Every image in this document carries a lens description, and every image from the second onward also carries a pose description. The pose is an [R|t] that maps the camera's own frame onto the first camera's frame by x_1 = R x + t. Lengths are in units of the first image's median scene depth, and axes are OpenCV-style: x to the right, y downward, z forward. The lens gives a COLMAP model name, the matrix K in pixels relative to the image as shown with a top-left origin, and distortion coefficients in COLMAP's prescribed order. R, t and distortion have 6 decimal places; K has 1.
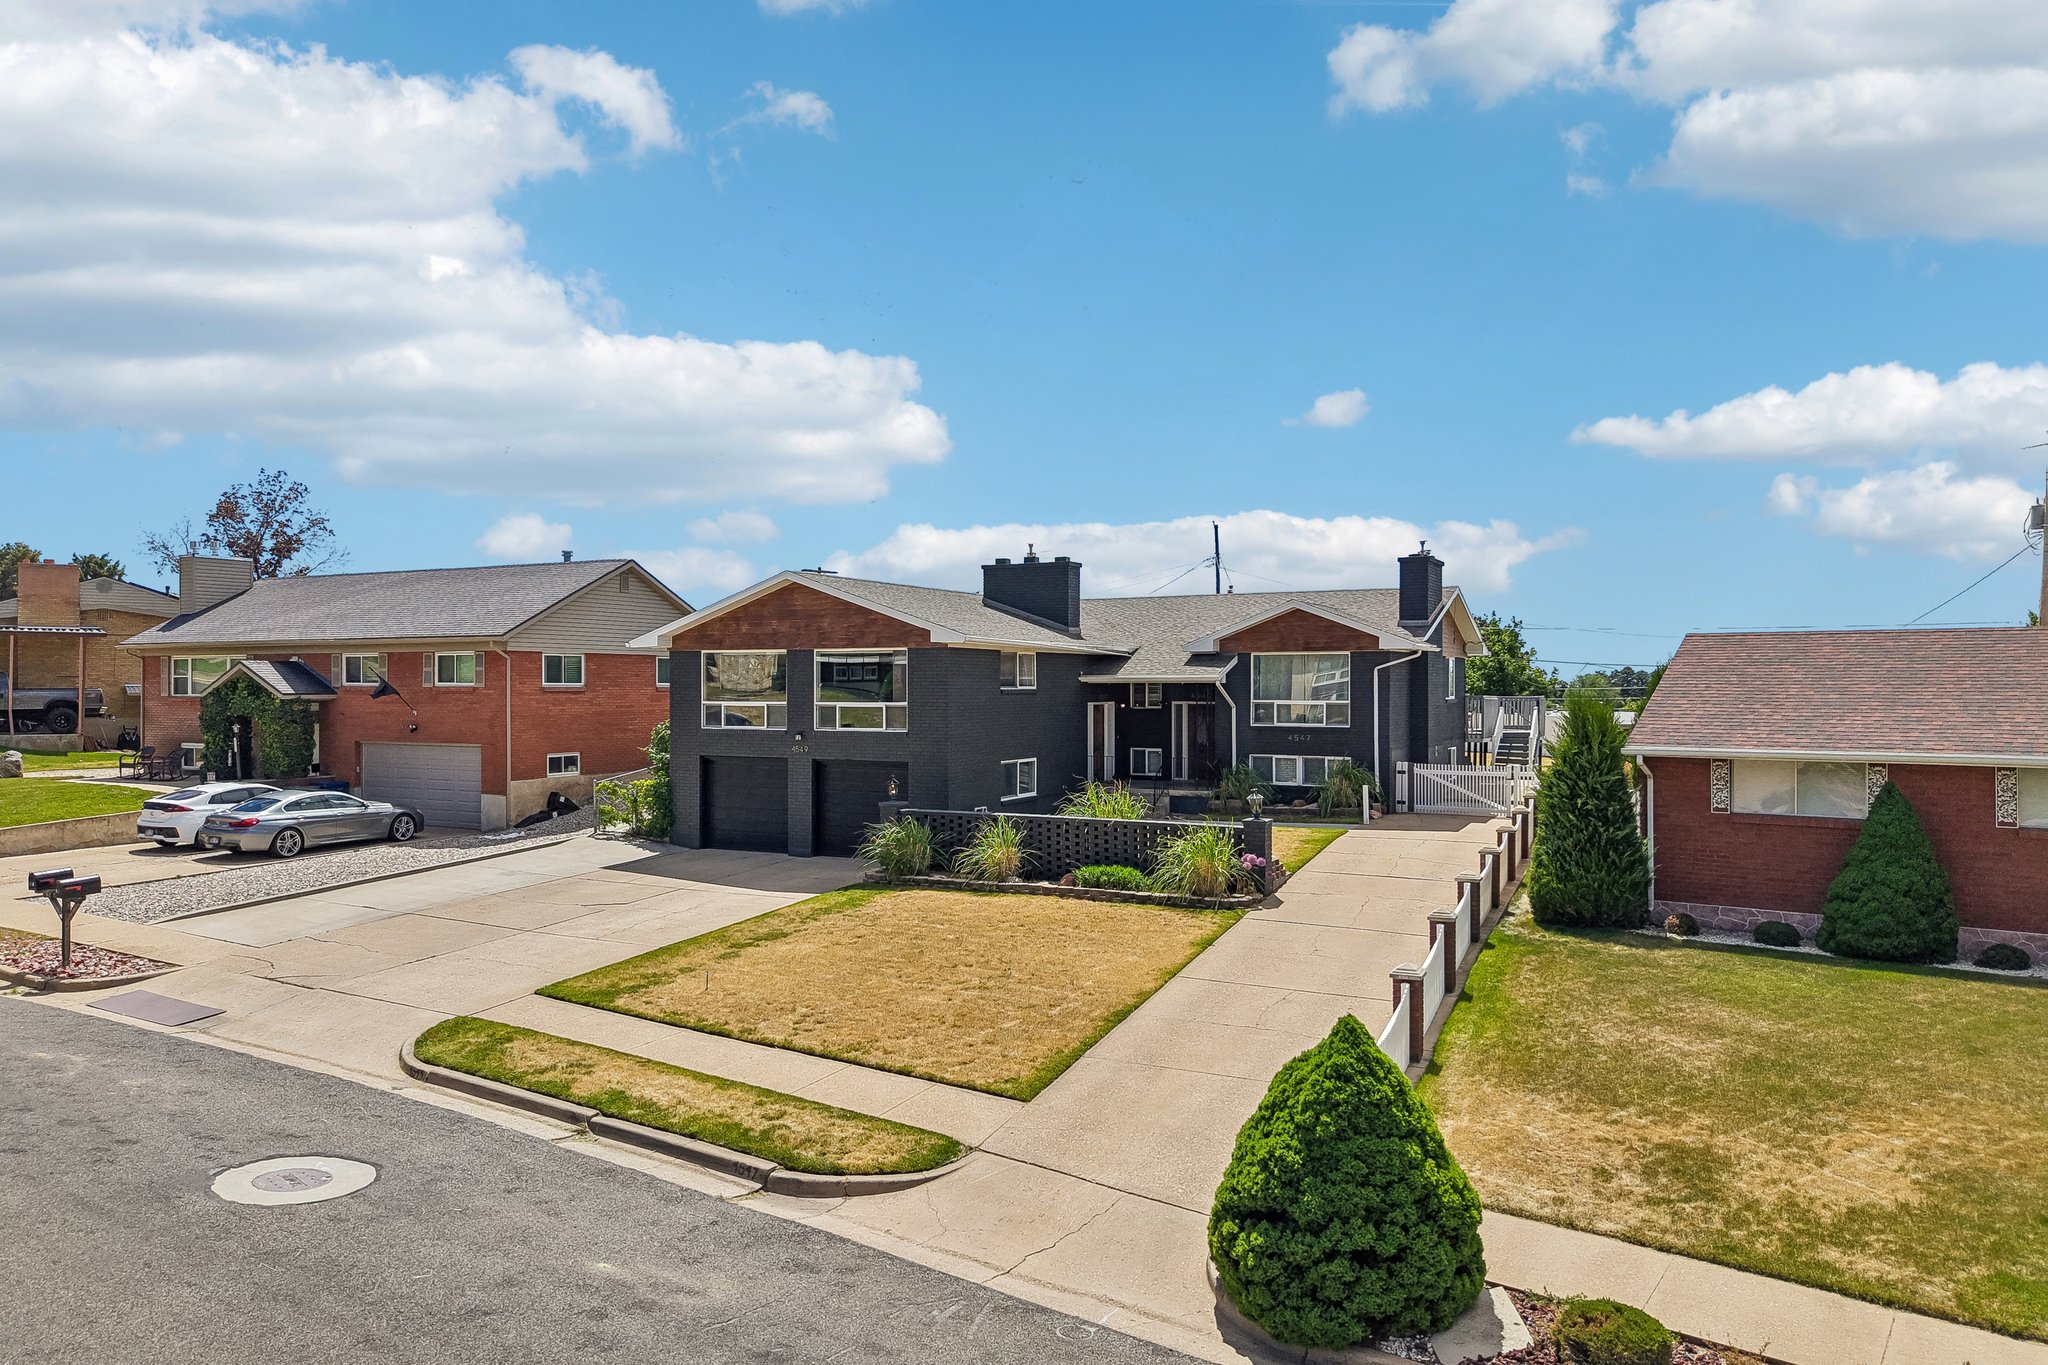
lens RADIAL K [[1359.3, 0, 1024.0], [0, 1359.3, 682.5], [0, 0, 1]] dist [0.067802, -0.094120]
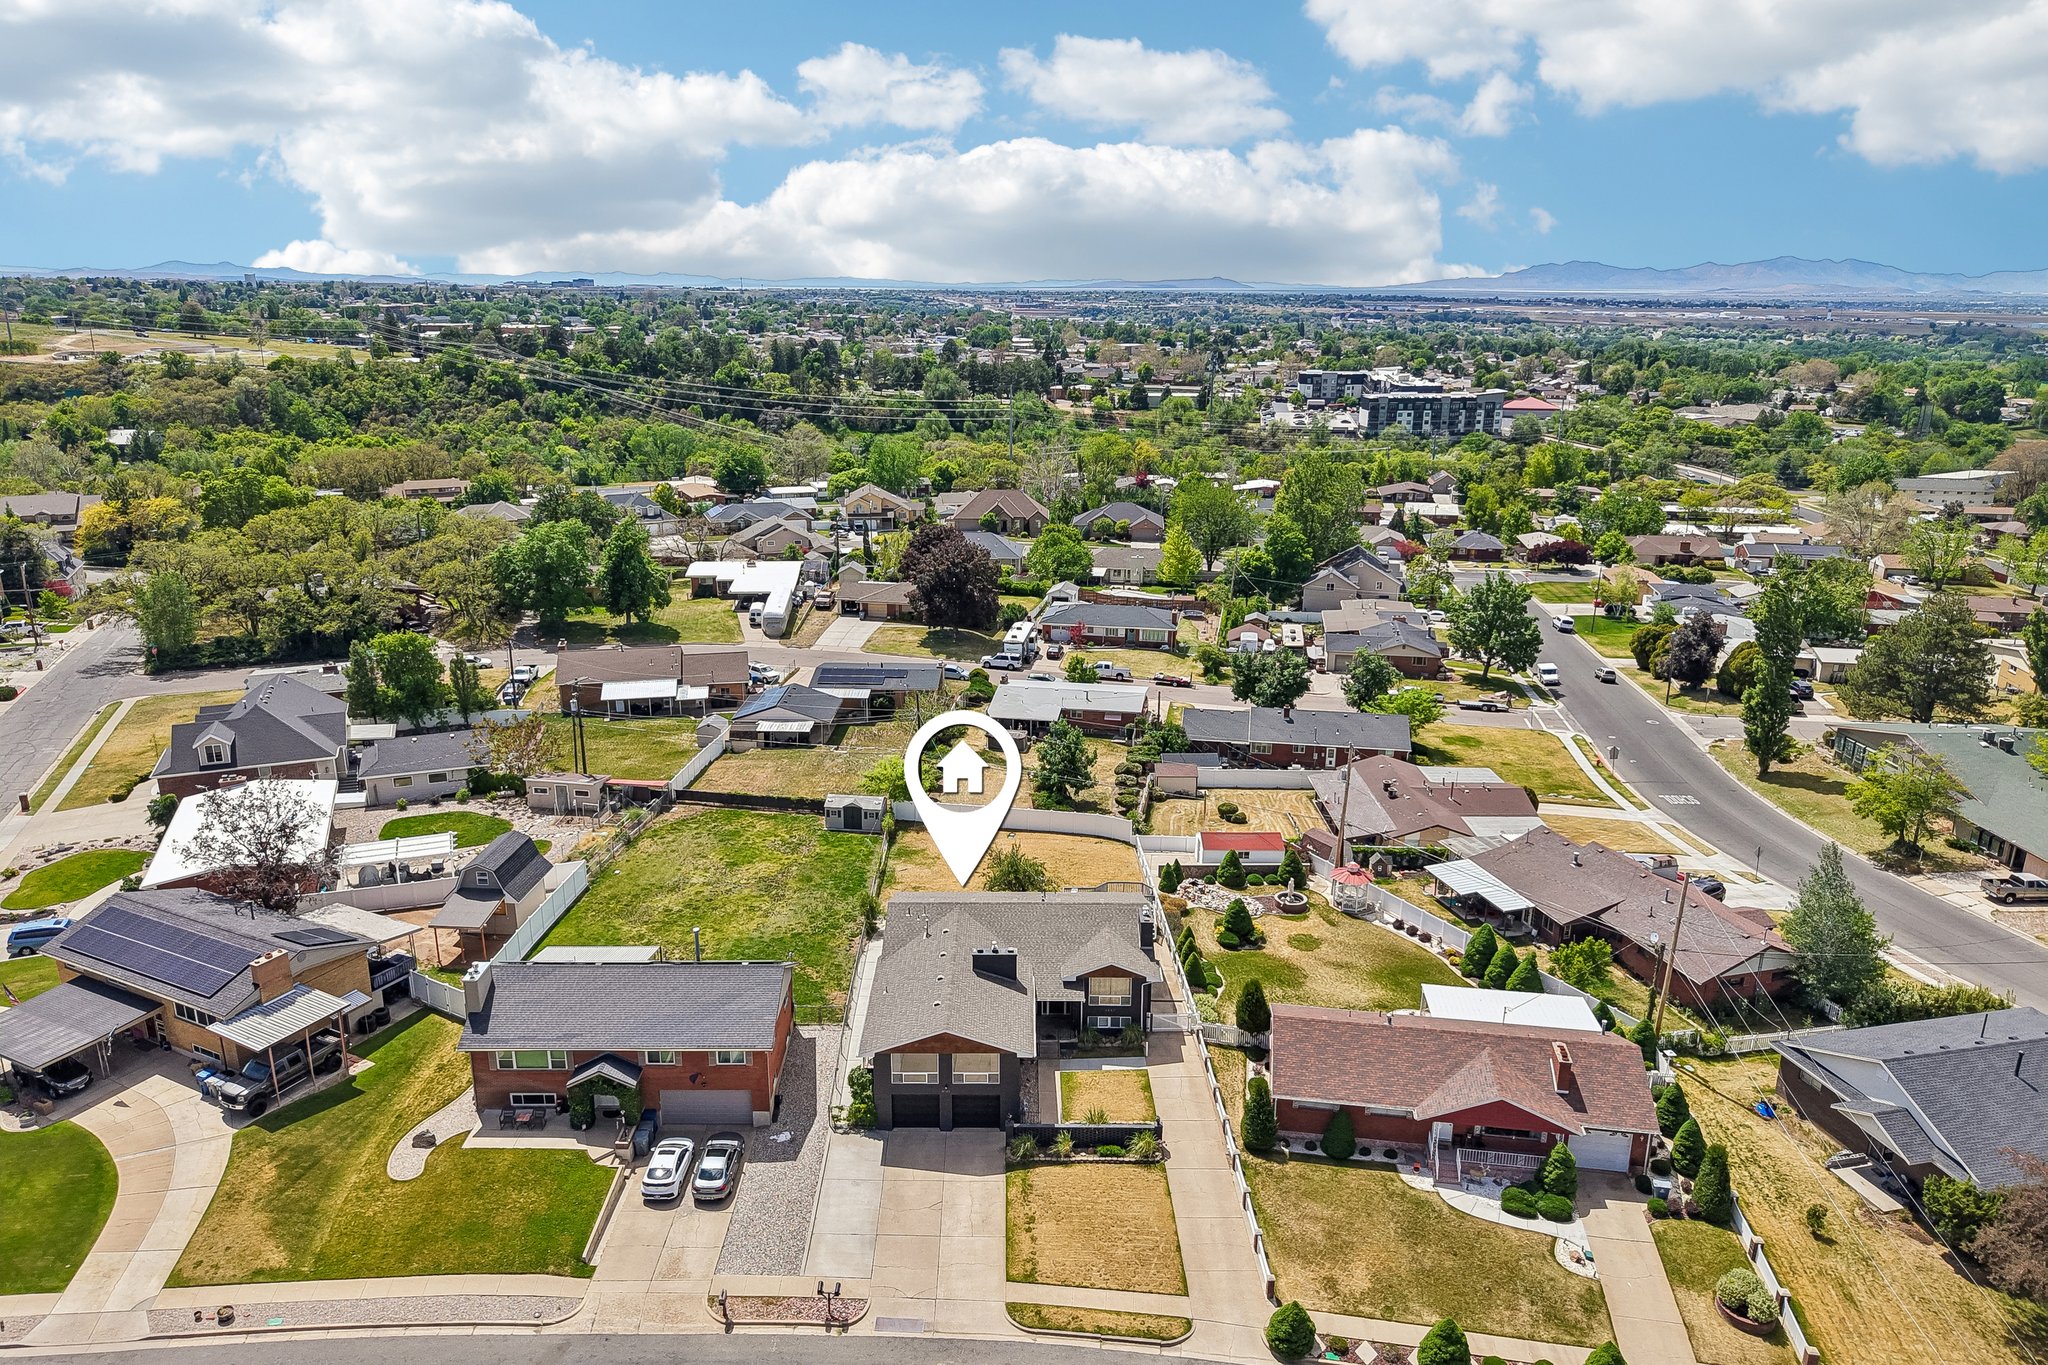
lens RADIAL K [[1350.0, 0, 1022.4], [0, 1350.0, 737.5], [0, 0, 1]] dist [0.036084, -0.043149]
pose [[0.888152, -0.144114, 0.436368, -0.900086], [-0.004475, 0.946799, 0.321795, -1.178733], [-0.459528, -0.287756, 0.840256, -0.777110]]
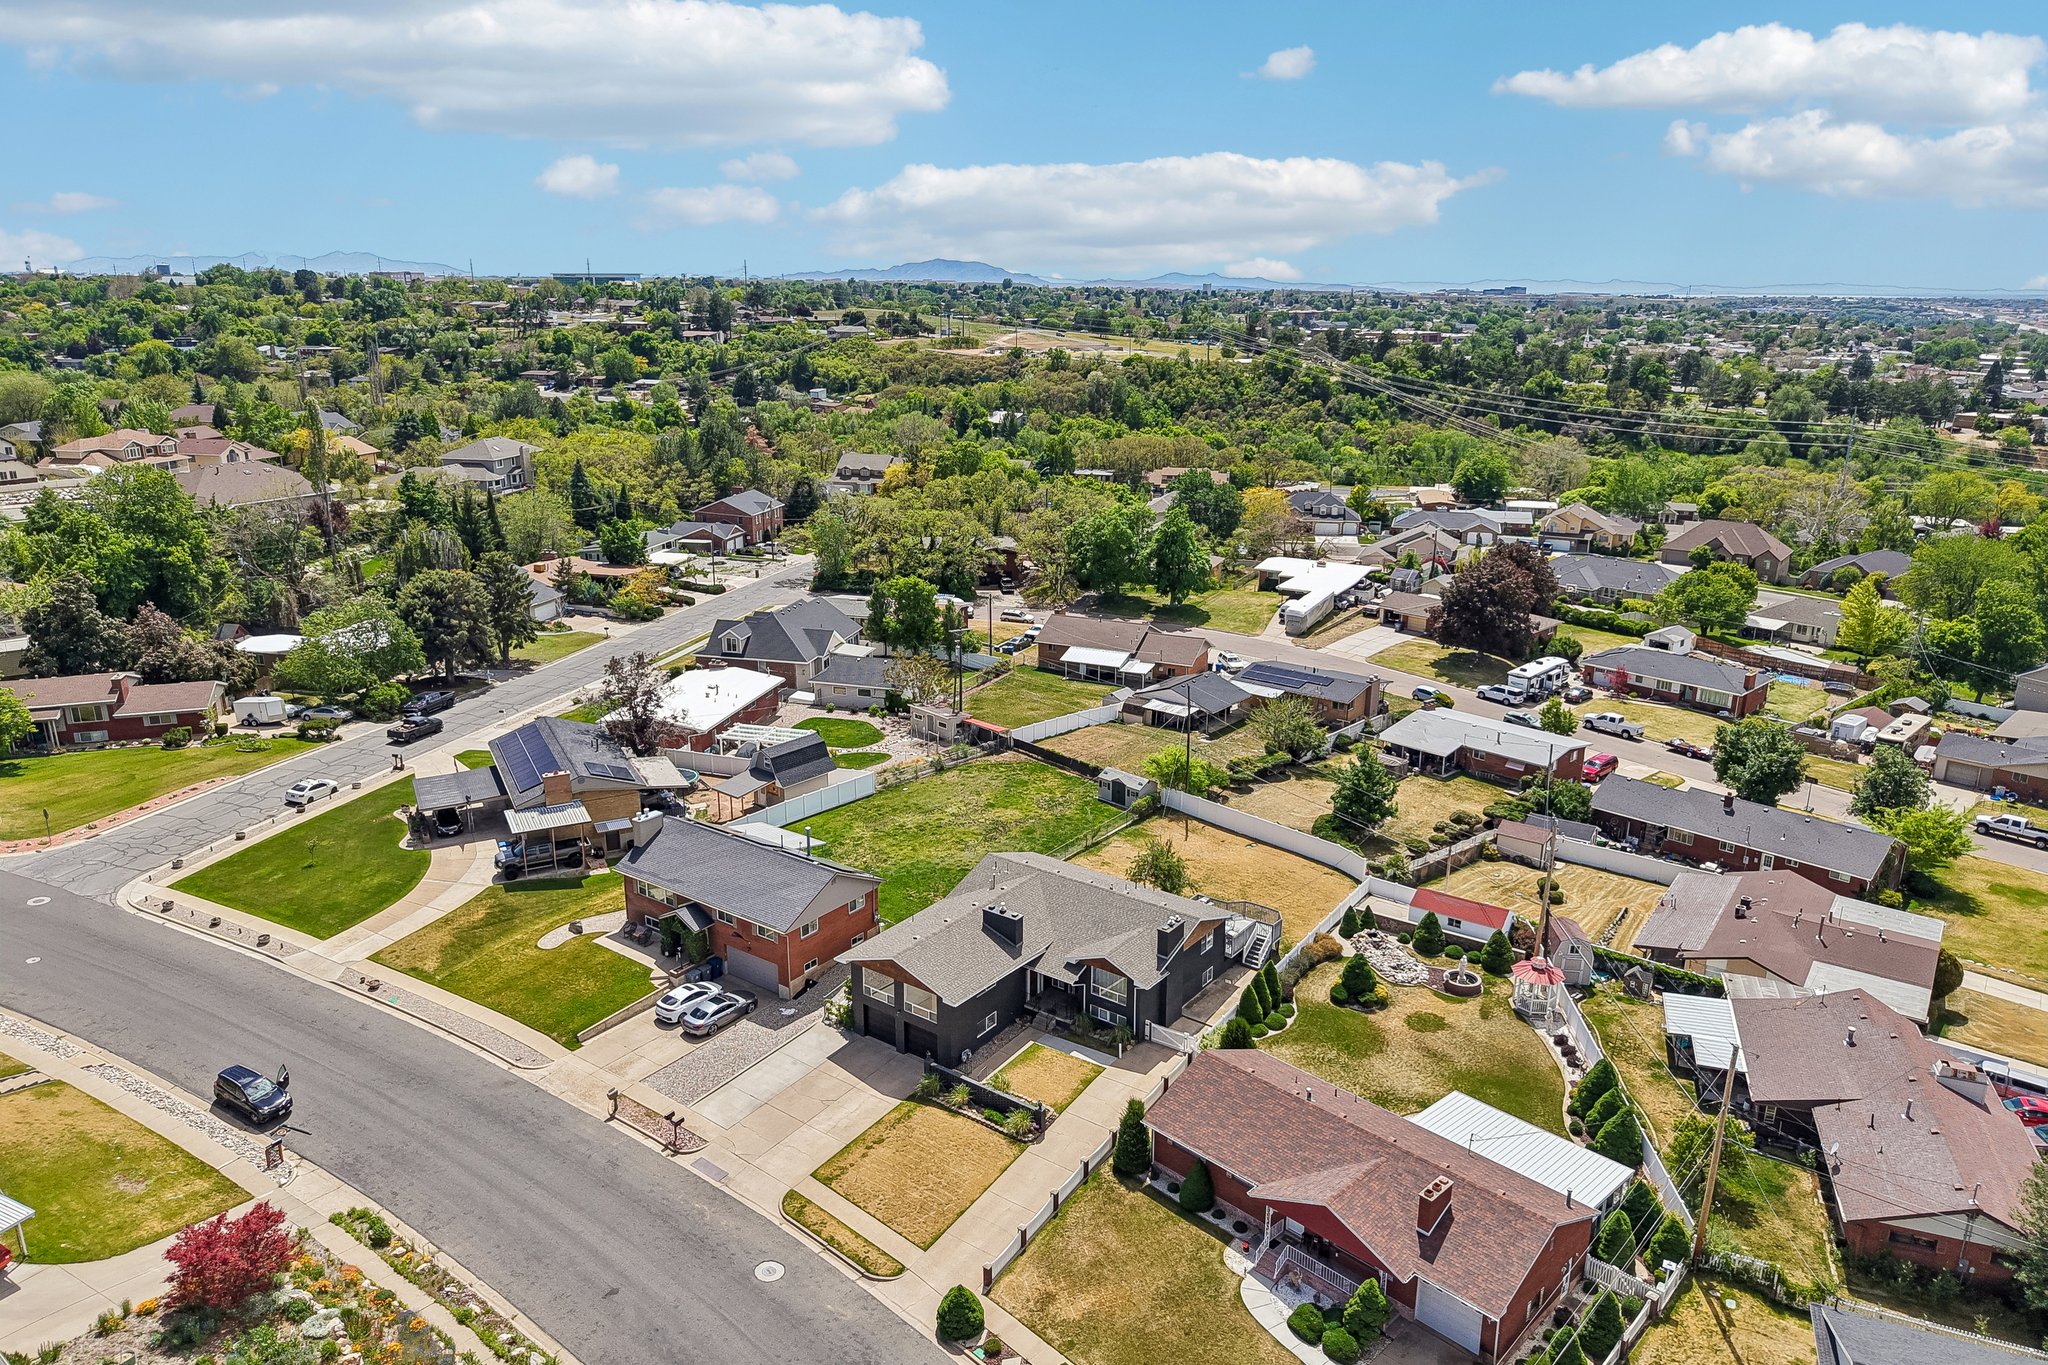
lens RADIAL K [[1350.0, 0, 1022.4], [0, 1350.0, 737.5], [0, 0, 1]] dist [0.036084, -0.043149]
pose [[0.987081, 0.051782, -0.151626, 0.391410], [-0.000822, 0.947960, 0.318387, -1.164158], [0.160222, -0.314149, 0.935756, -1.092708]]
